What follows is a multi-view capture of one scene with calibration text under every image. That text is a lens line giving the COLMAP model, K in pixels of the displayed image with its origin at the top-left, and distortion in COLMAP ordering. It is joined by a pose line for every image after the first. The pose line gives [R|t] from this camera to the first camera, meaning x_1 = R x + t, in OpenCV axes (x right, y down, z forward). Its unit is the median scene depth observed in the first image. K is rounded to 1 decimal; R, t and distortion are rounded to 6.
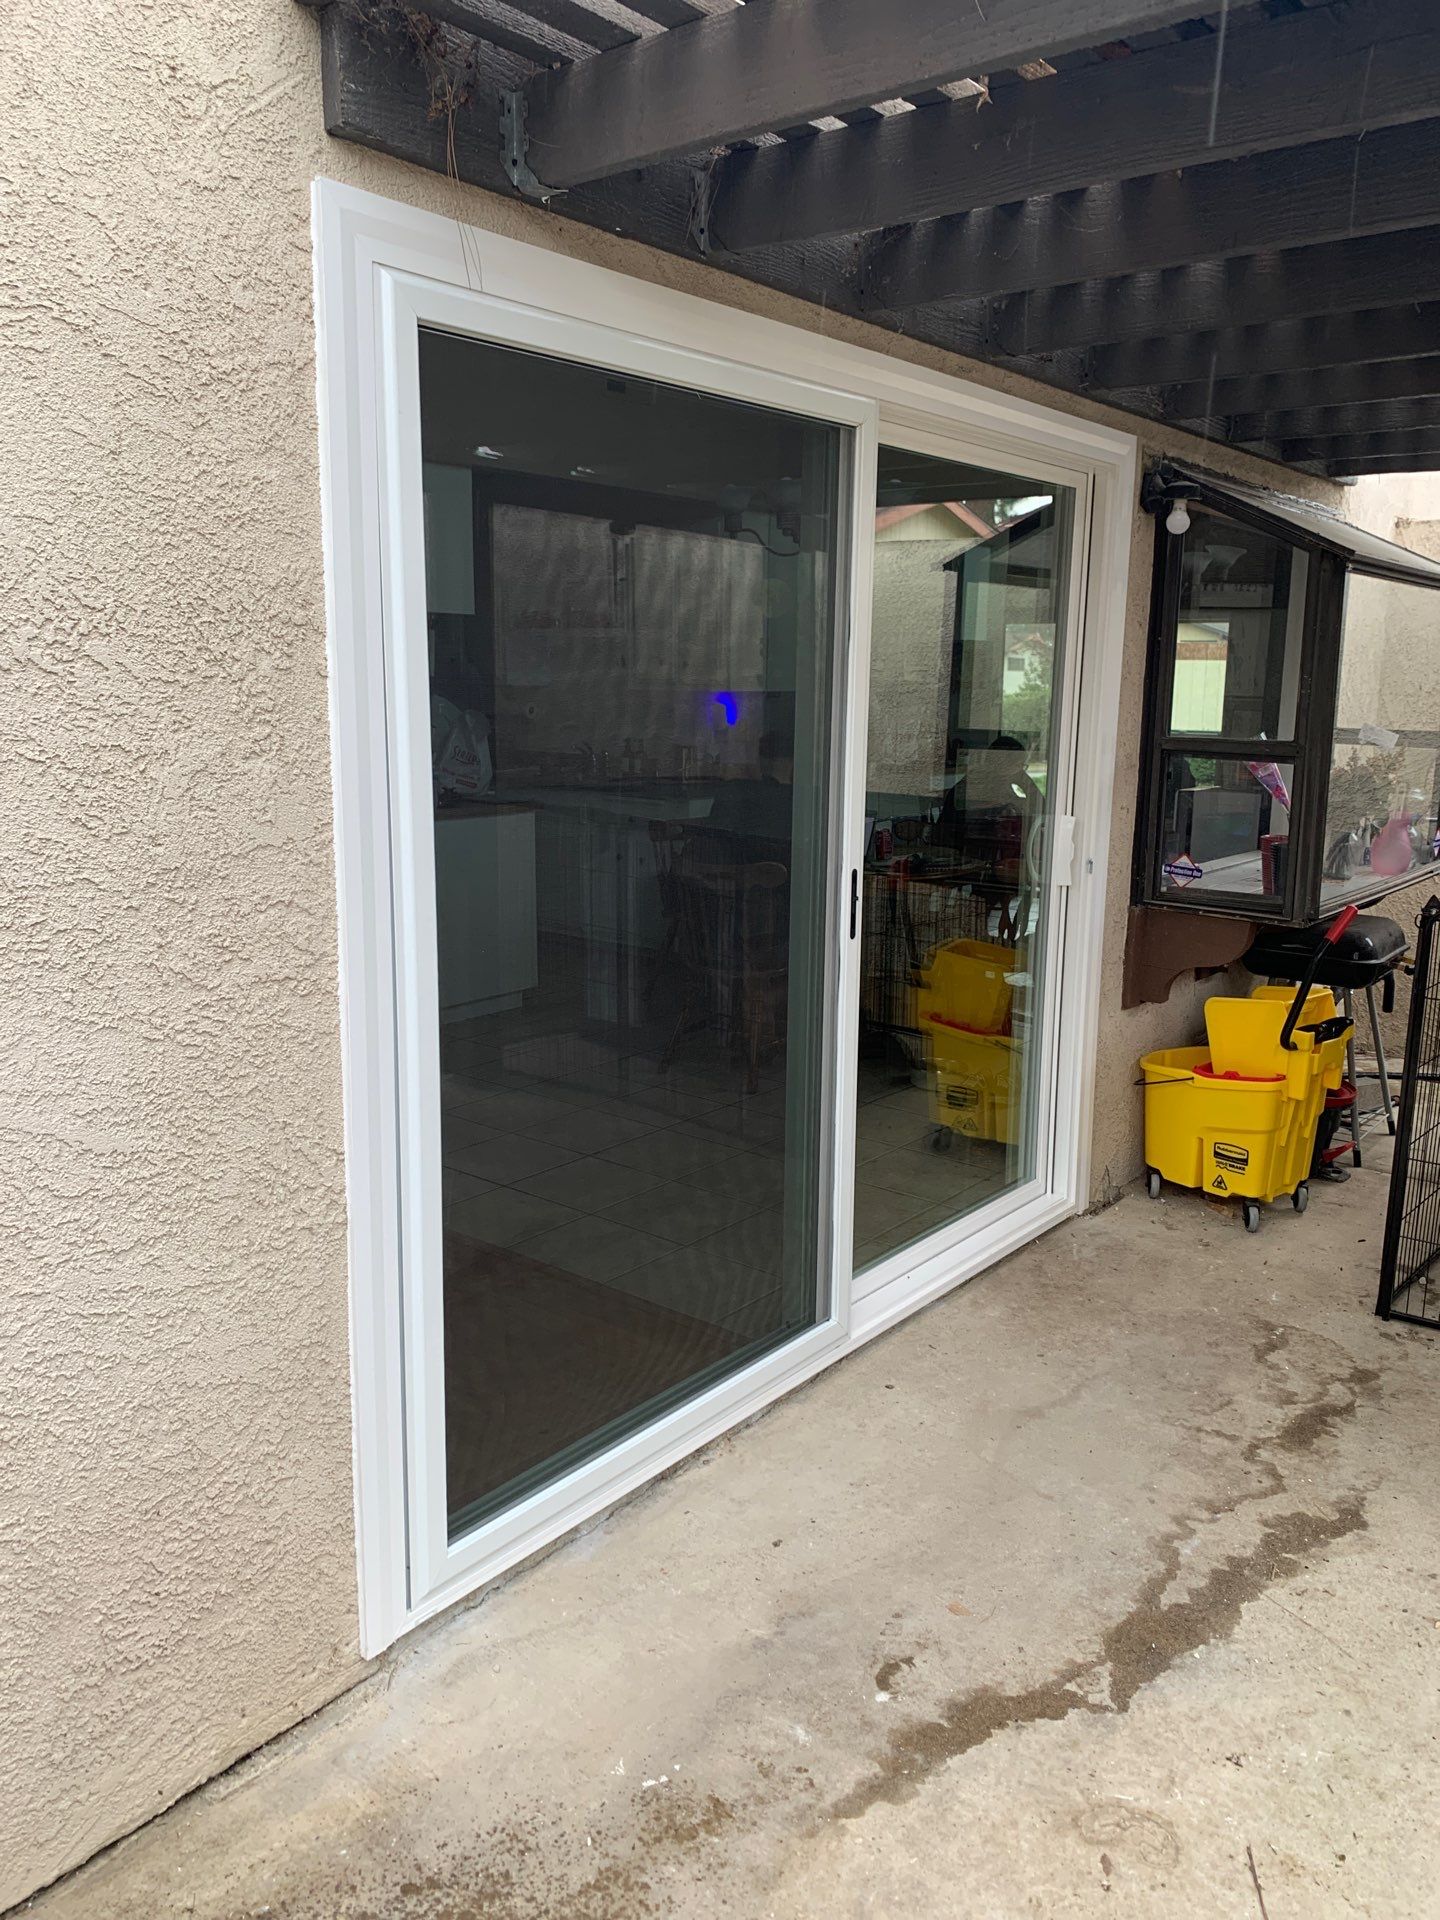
lens RADIAL K [[1479.0, 0, 720.0], [0, 1479.0, 960.0], [0, 0, 1]] dist [0.041056, -0.036528]
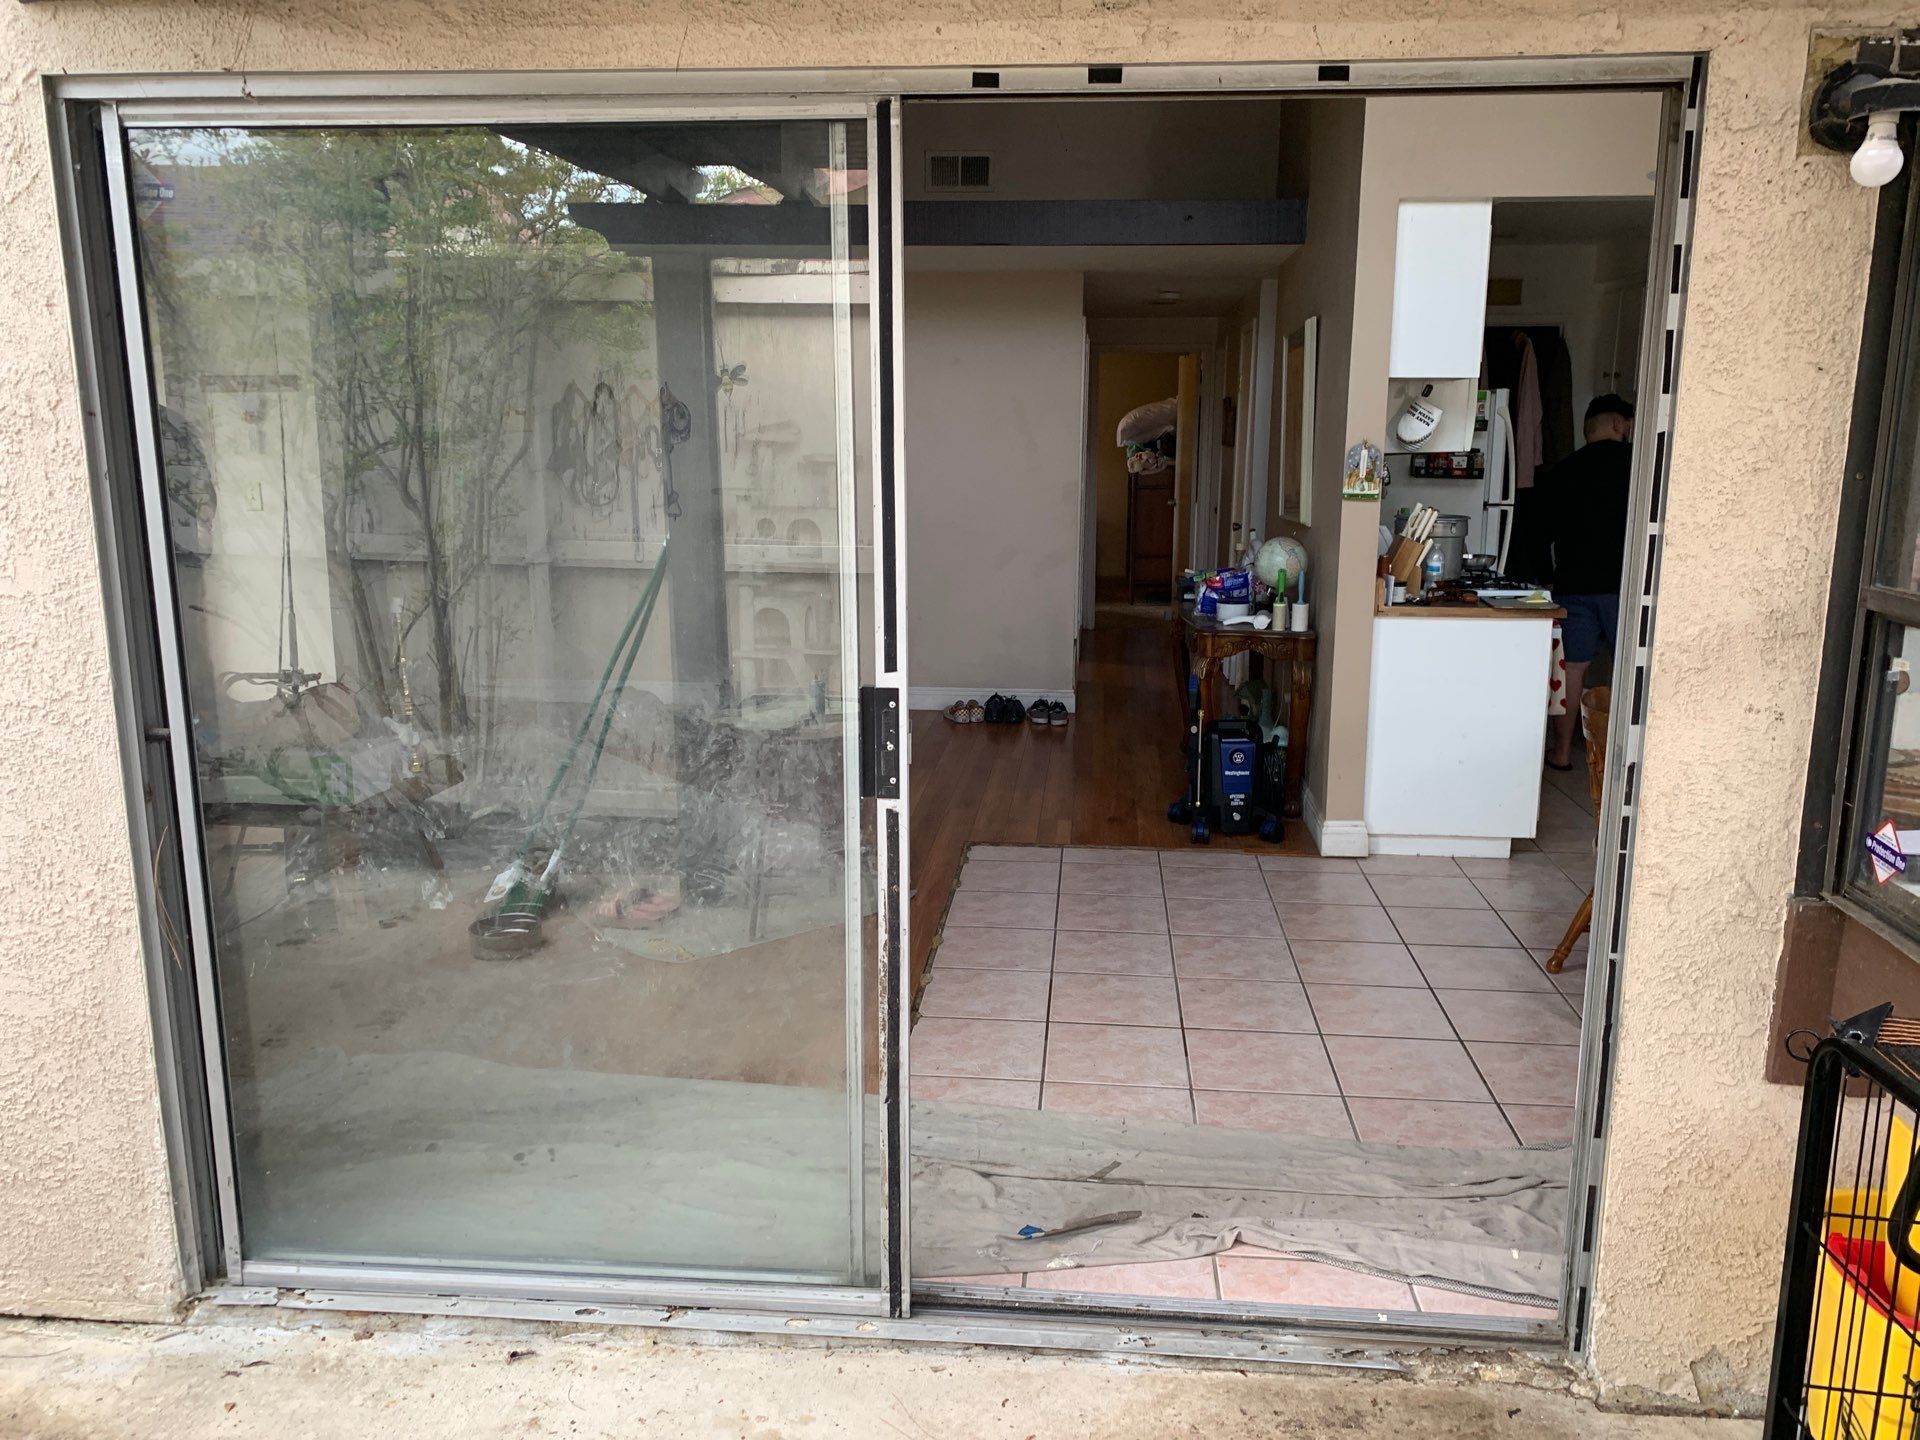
lens RADIAL K [[1479.0, 0, 960.0], [0, 1479.0, 720.0], [0, 0, 1]] dist [0.041056, -0.036528]
pose [[0.552009, 0.148049, -0.820590, 1.142747], [-0.158731, 0.984773, 0.070893, -0.185109], [0.818591, 0.091120, 0.567104, 0.935000]]
